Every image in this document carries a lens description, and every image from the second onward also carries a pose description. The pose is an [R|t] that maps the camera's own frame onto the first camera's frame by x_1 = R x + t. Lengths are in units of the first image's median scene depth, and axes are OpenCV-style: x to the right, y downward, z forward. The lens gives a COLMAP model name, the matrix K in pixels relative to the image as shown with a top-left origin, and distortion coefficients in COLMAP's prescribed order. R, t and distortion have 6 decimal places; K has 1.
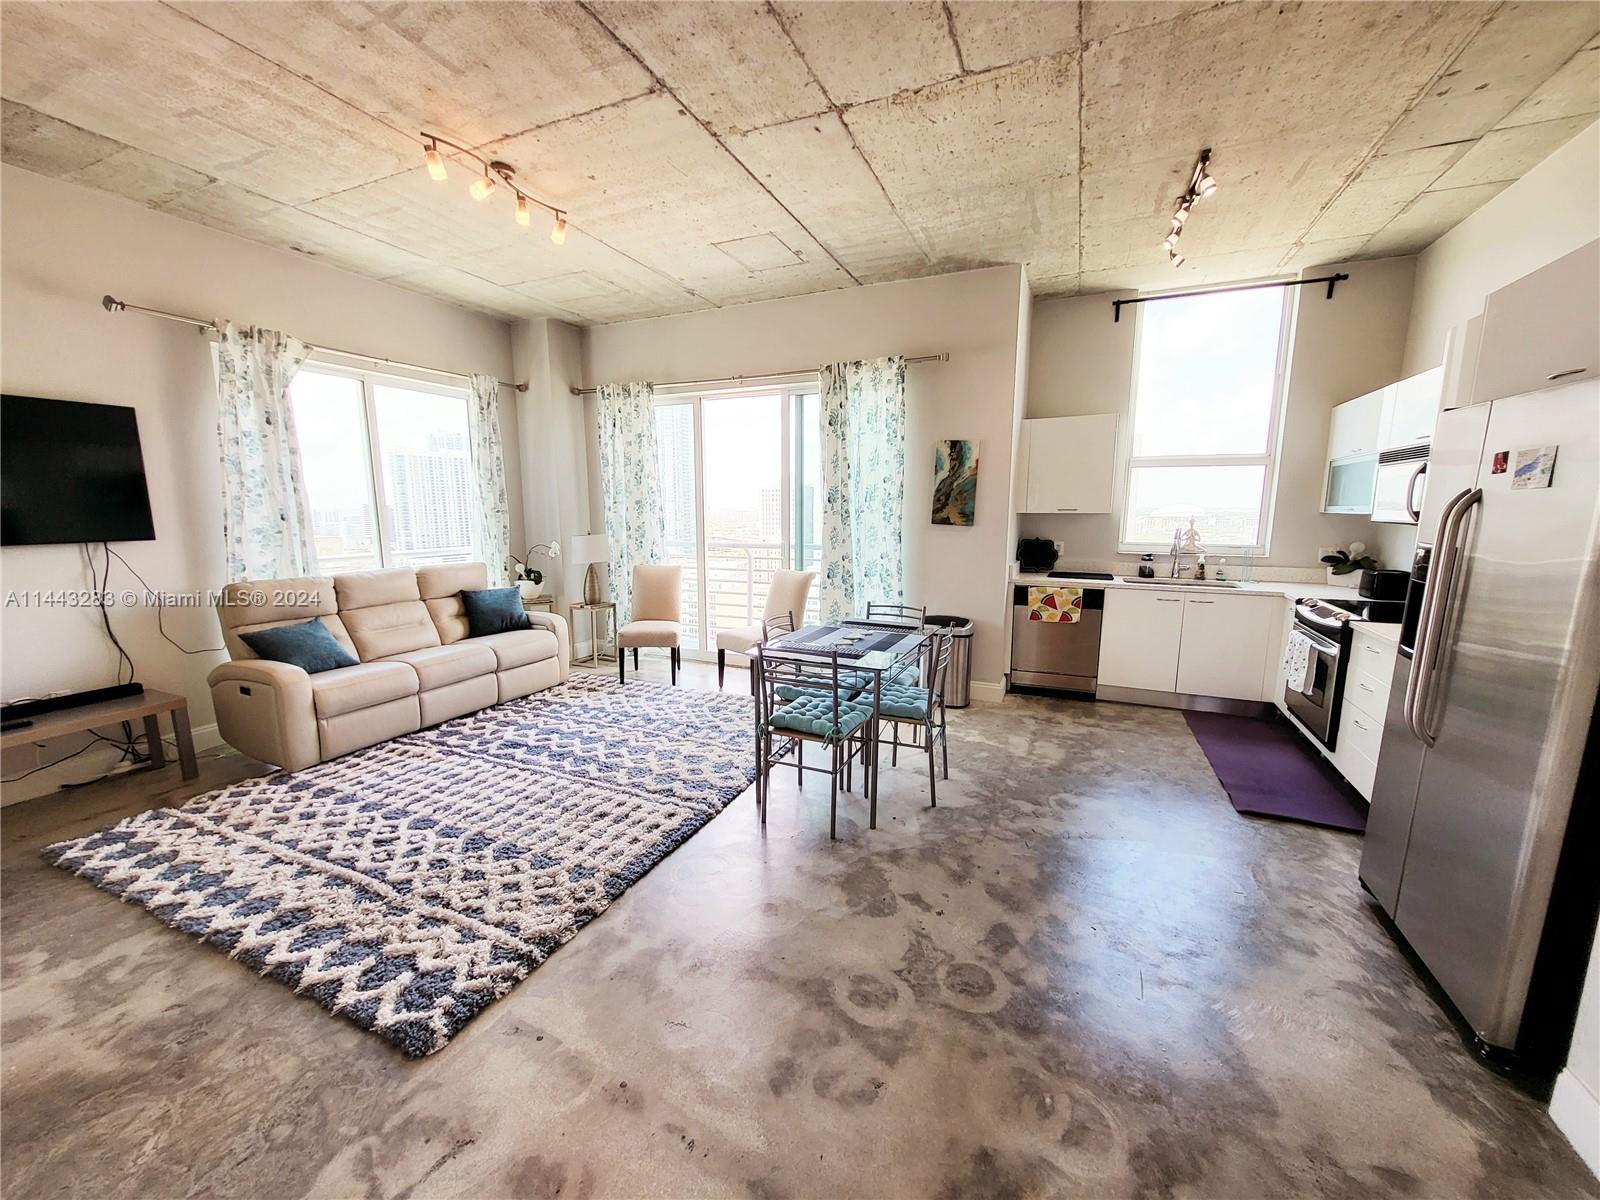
lens RADIAL K [[629.1, 0, 792.9], [0, 629.1, 601.4], [0, 0, 1]] dist [0.001845, -0.000328]
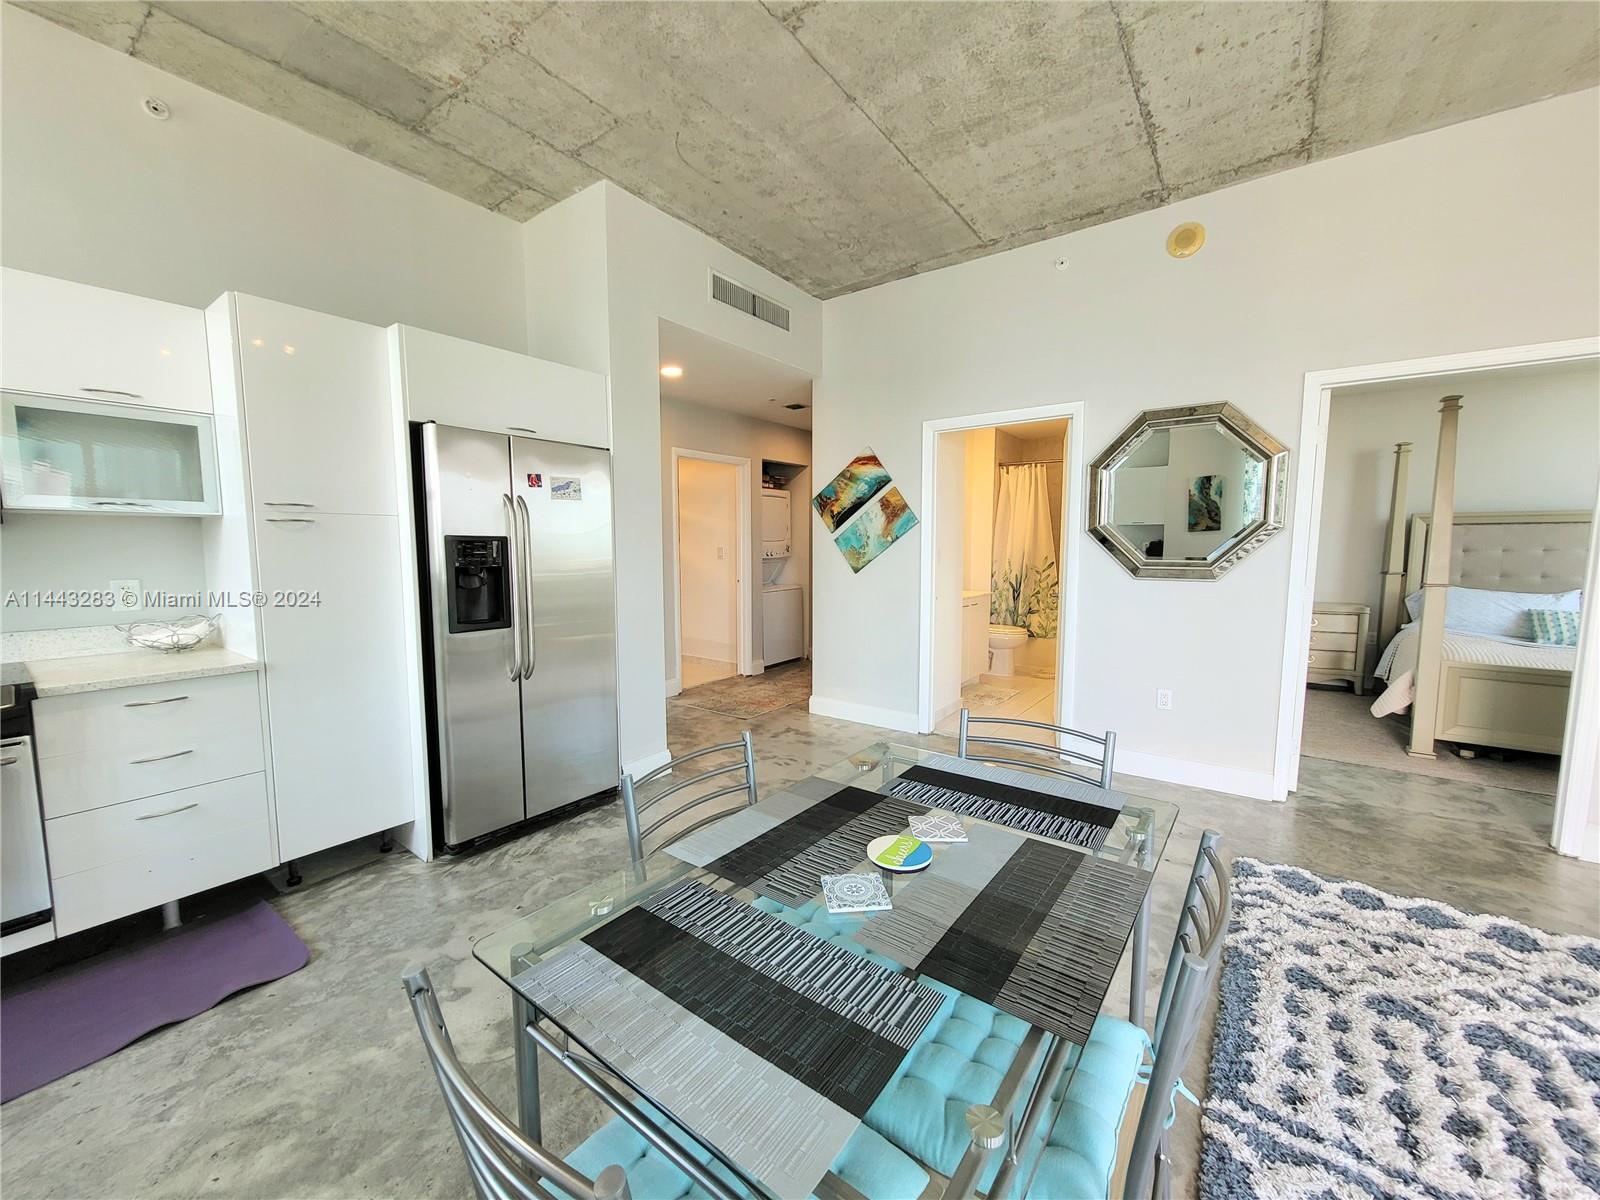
lens RADIAL K [[629.1, 0, 796.7], [0, 629.1, 603.6], [0, 0, 1]] dist [0.001845, -0.000328]
pose [[-0.977866, -0.017633, 0.208489, 0.062650], [0.034352, 0.969392, 0.243104, -0.116226], [-0.206394, 0.244885, -0.947329, 1.001115]]
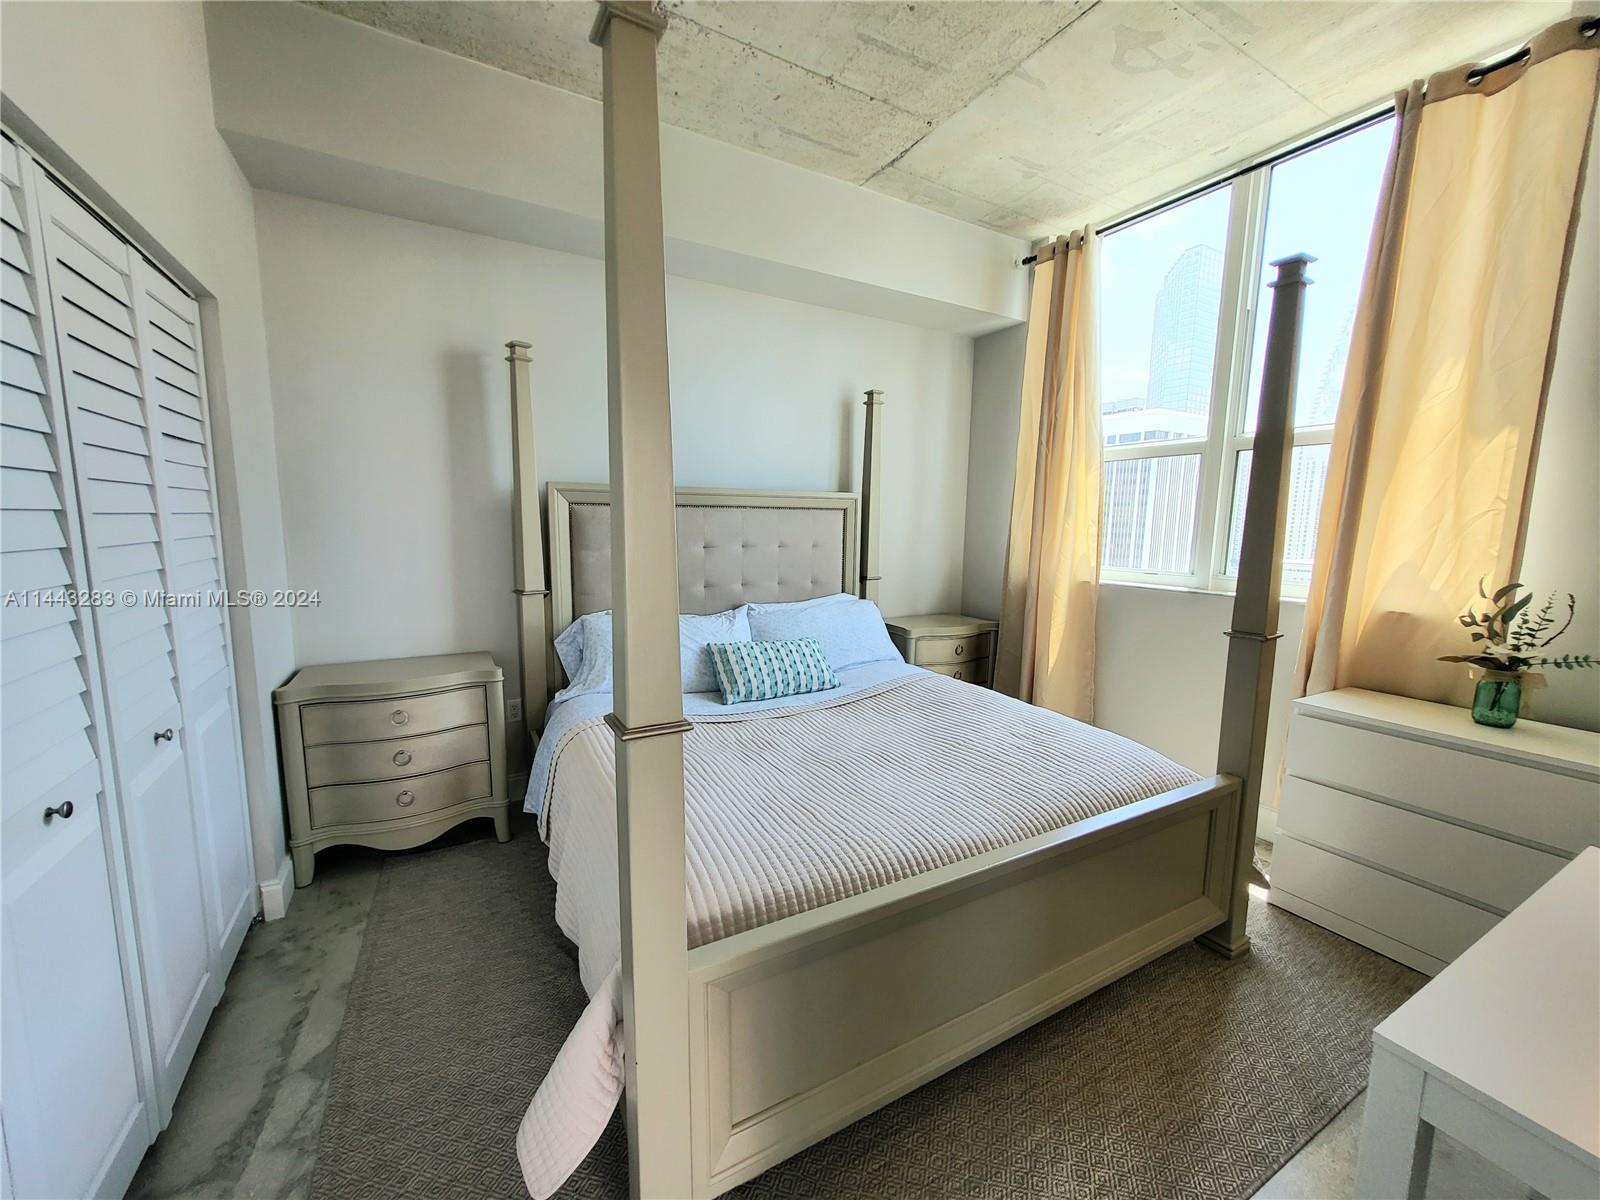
lens RADIAL K [[629.1, 0, 800.6], [0, 629.1, 603.4], [0, 0, 1]] dist [0.001845, -0.000328]
pose [[-0.583920, 0.101238, -0.805474, -0.468019], [-0.136163, 0.965924, 0.220115, -0.003911], [0.800310, 0.238205, -0.550238, 0.145505]]
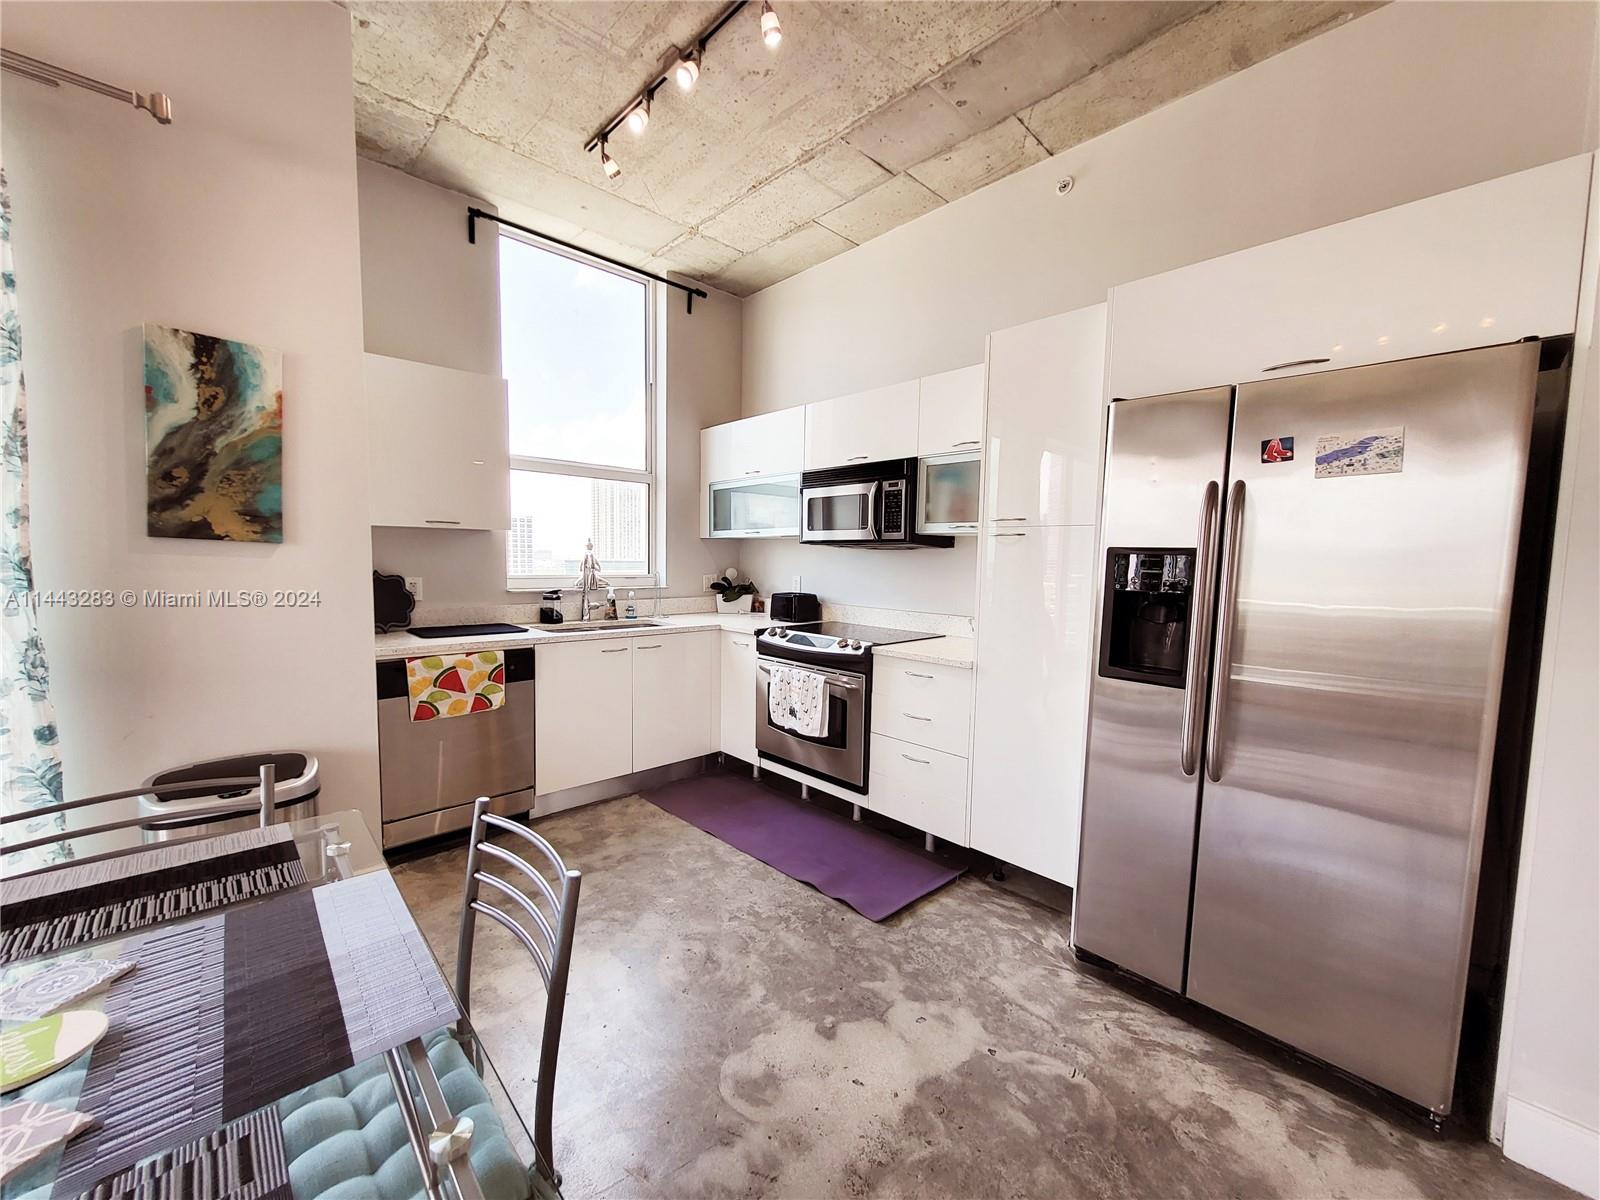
lens RADIAL K [[629.1, 0, 797.0], [0, 629.1, 603.9], [0, 0, 1]] dist [0.001845, -0.000328]
pose [[0.374861, -0.063130, 0.924929, 0.009462], [0.124583, 0.992060, 0.017220, -0.043064], [-0.918672, 0.108776, 0.379750, 0.541749]]
